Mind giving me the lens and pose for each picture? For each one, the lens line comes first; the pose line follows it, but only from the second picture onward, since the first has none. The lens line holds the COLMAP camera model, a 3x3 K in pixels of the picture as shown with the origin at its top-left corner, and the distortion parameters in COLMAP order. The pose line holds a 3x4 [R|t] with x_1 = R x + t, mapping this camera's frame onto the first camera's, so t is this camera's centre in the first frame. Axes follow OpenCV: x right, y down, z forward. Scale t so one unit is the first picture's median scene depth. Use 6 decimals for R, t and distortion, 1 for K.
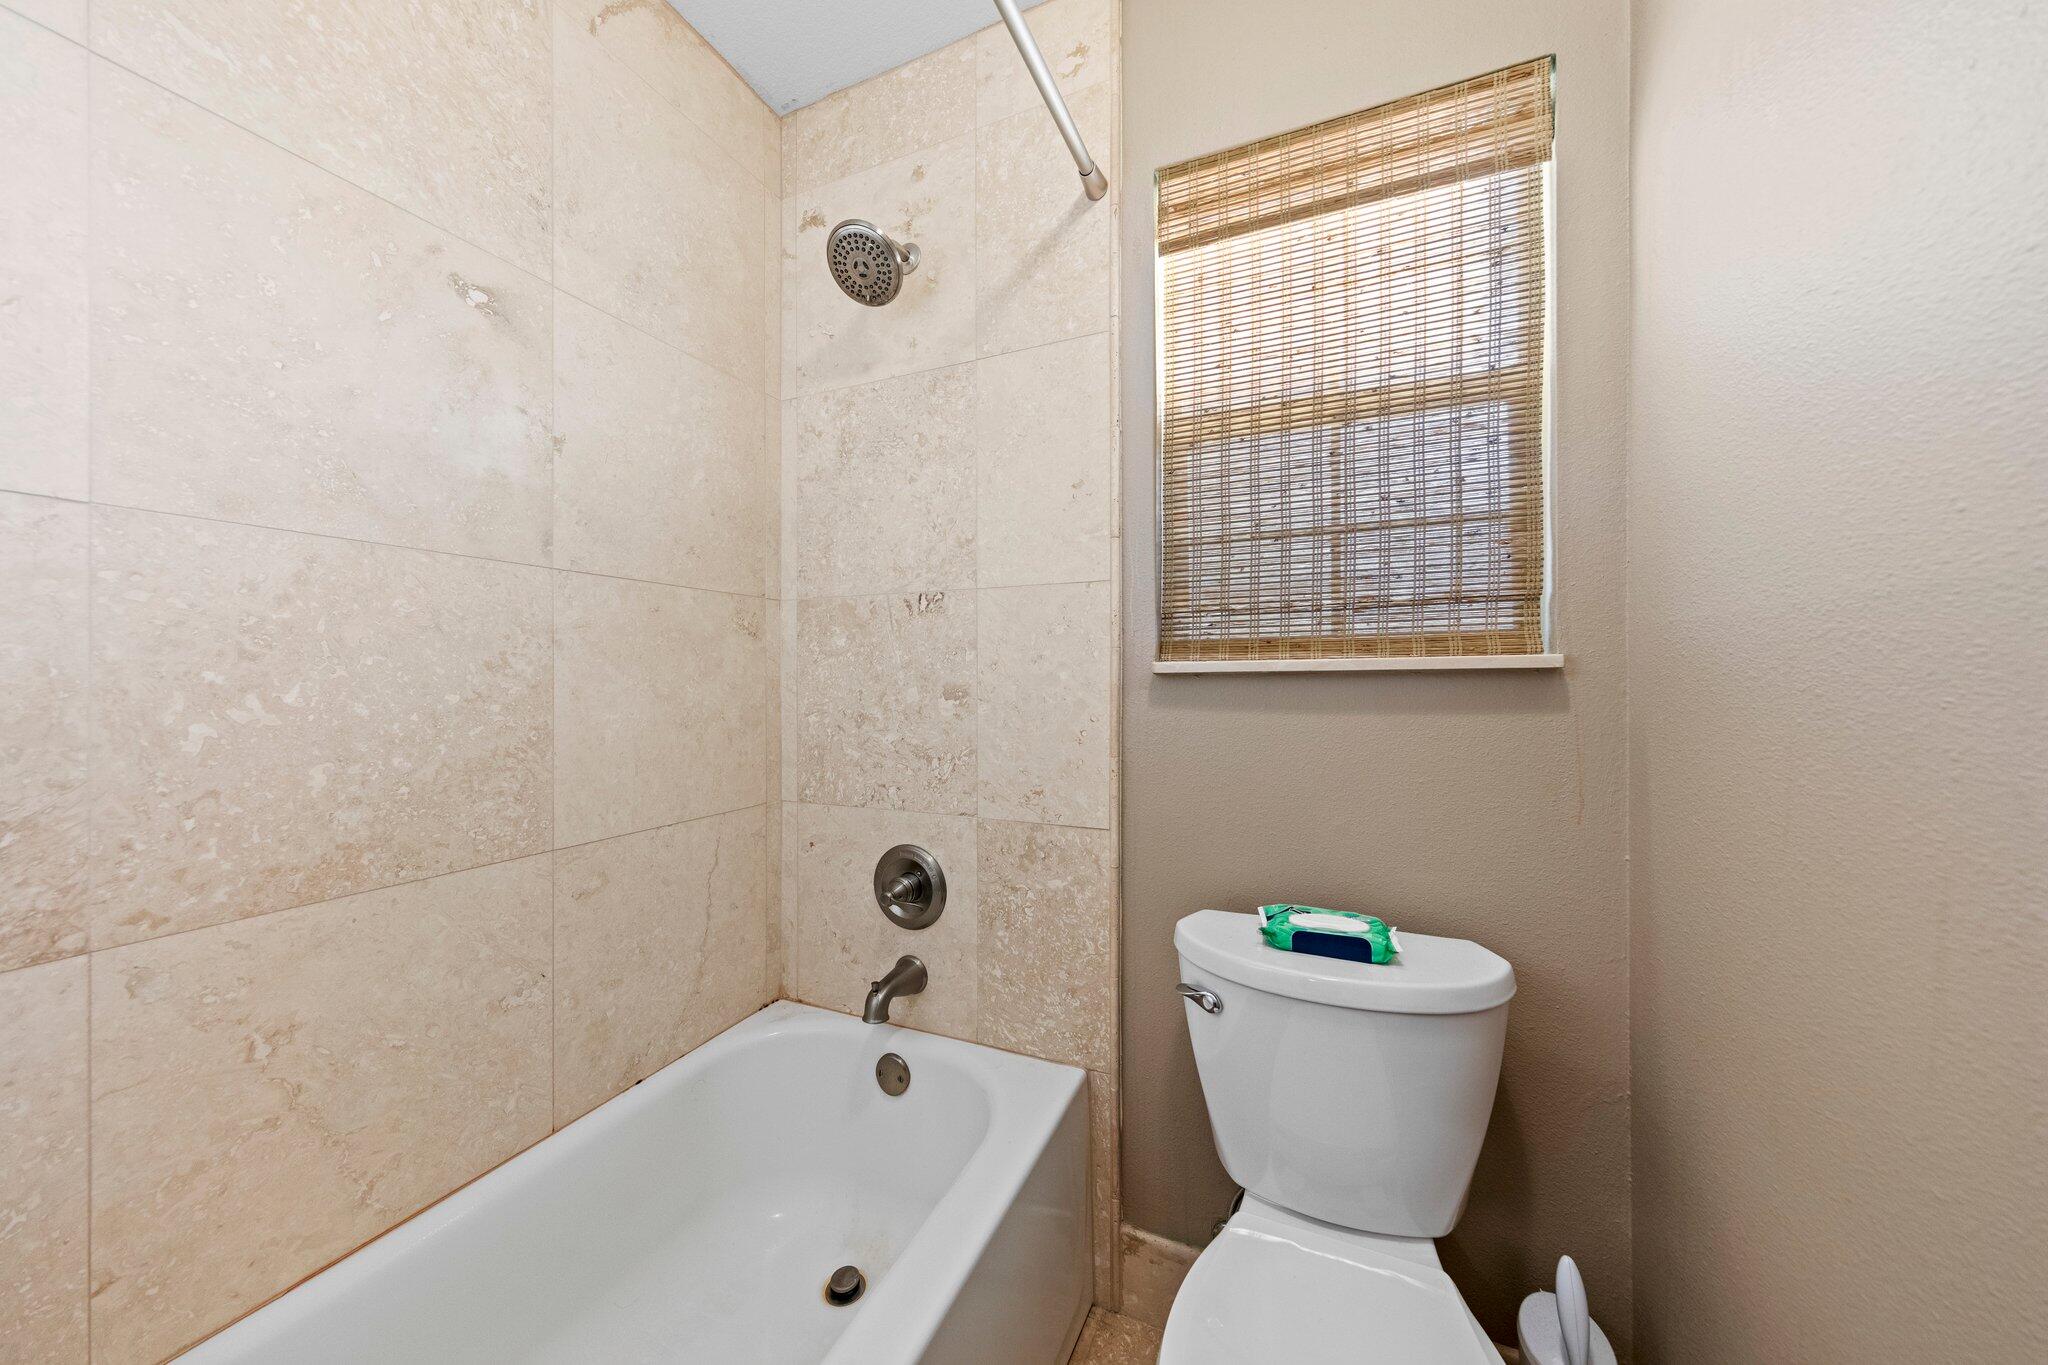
lens RADIAL K [[701.2, 0, 1024.0], [0, 701.2, 682.5], [0, 0, 1]] dist [-0.000226, -0.000044]
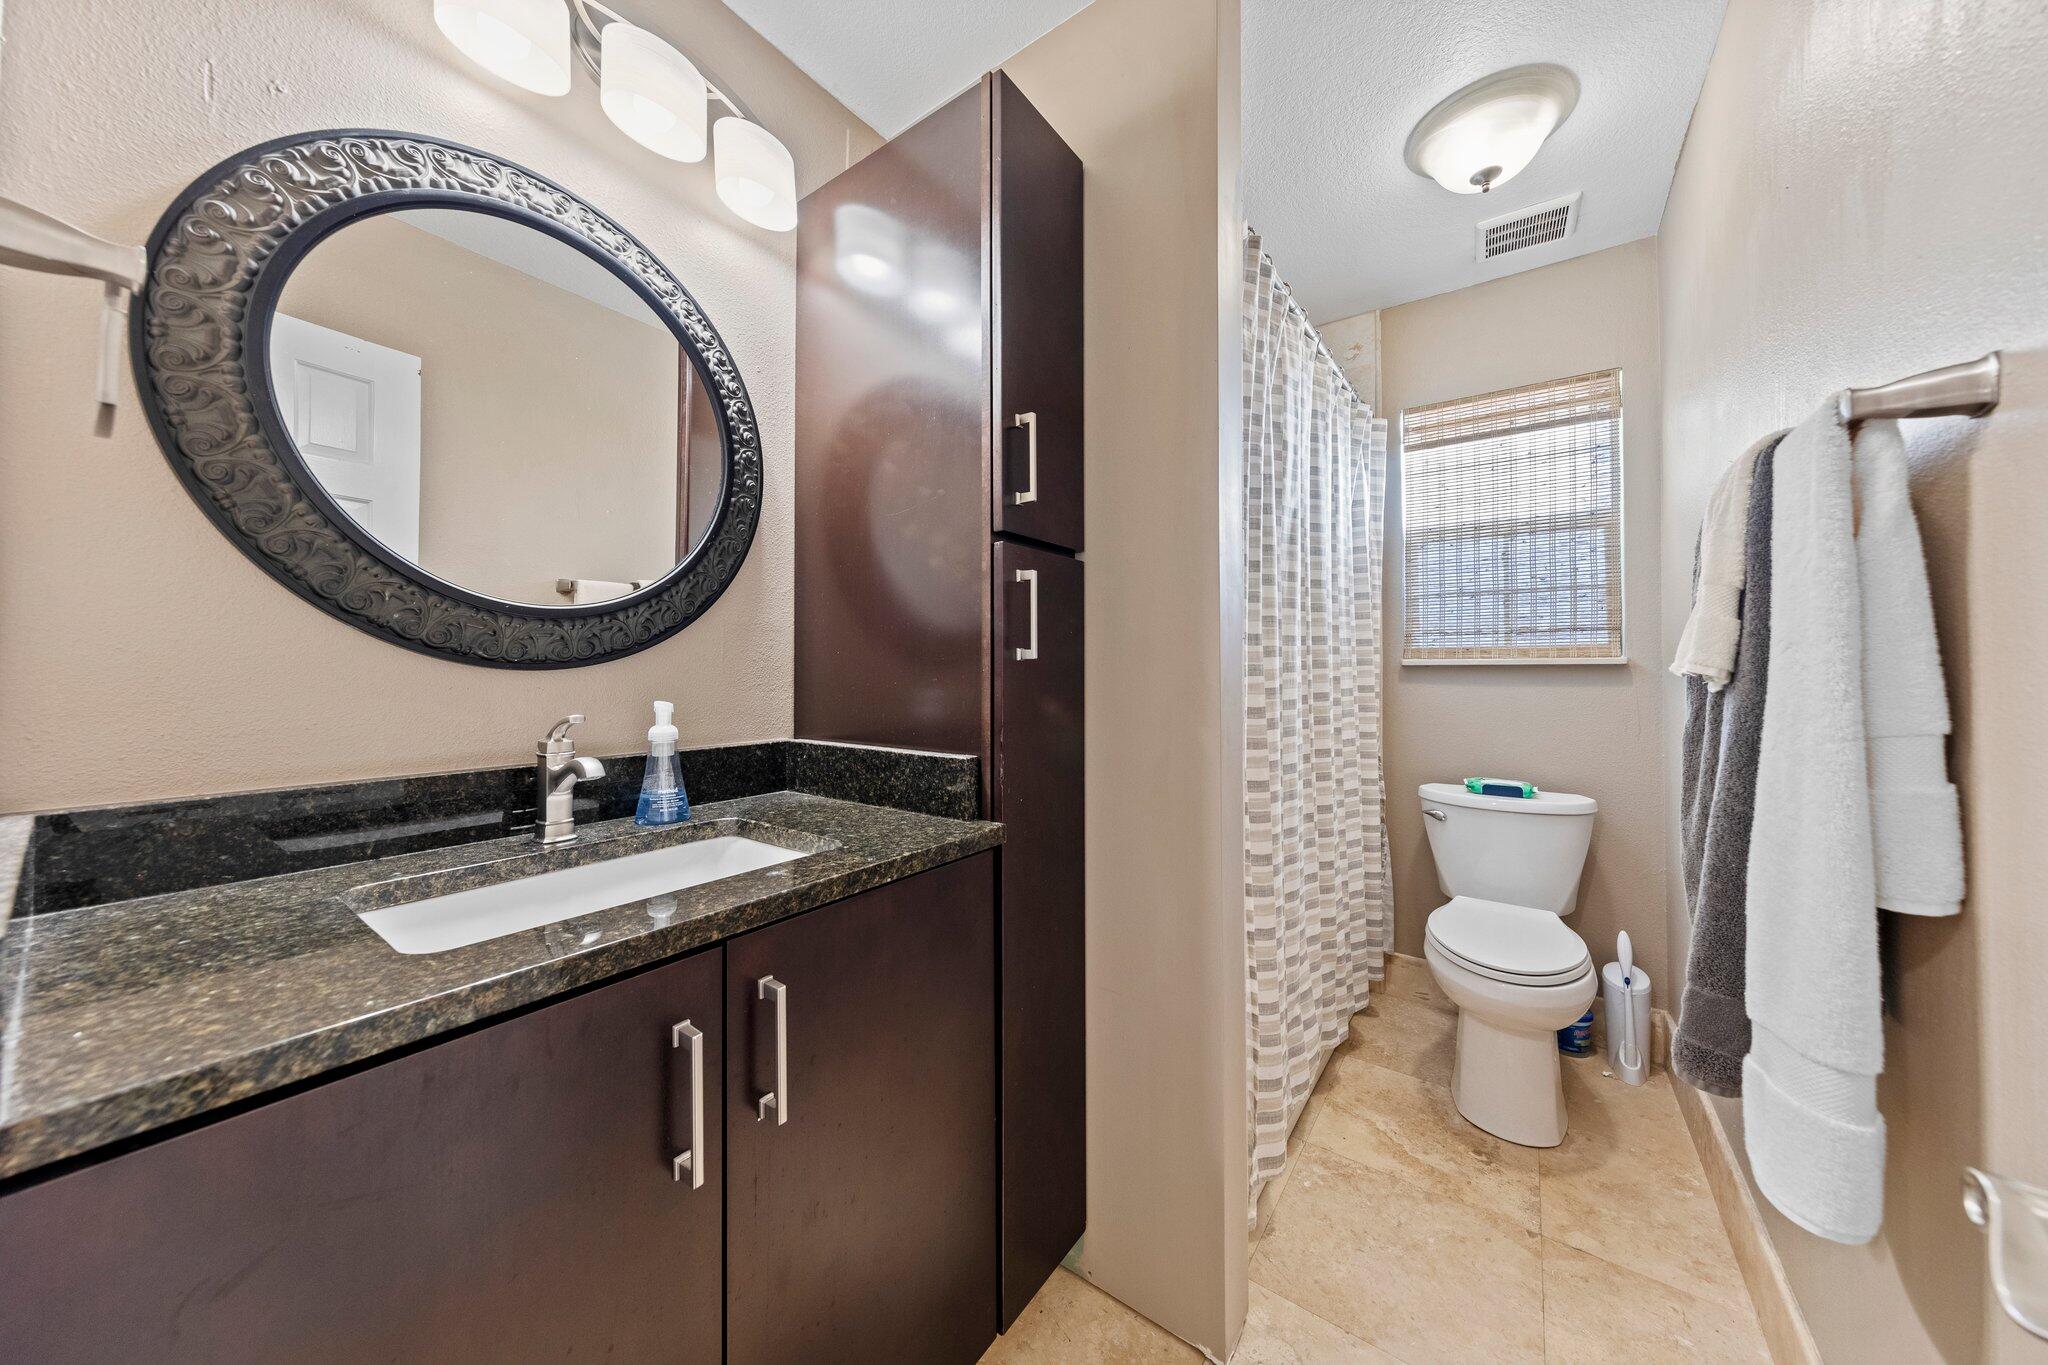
lens RADIAL K [[690.4, 0, 1020.9], [0, 690.4, 659.1], [0, 0, 1]] dist [0.000255, 0.000029]
pose [[0.975141, -0.003099, -0.221566, -0.458361], [0.000862, 0.999948, -0.010189, -0.014314], [0.221586, 0.009745, 0.975092, -1.201508]]
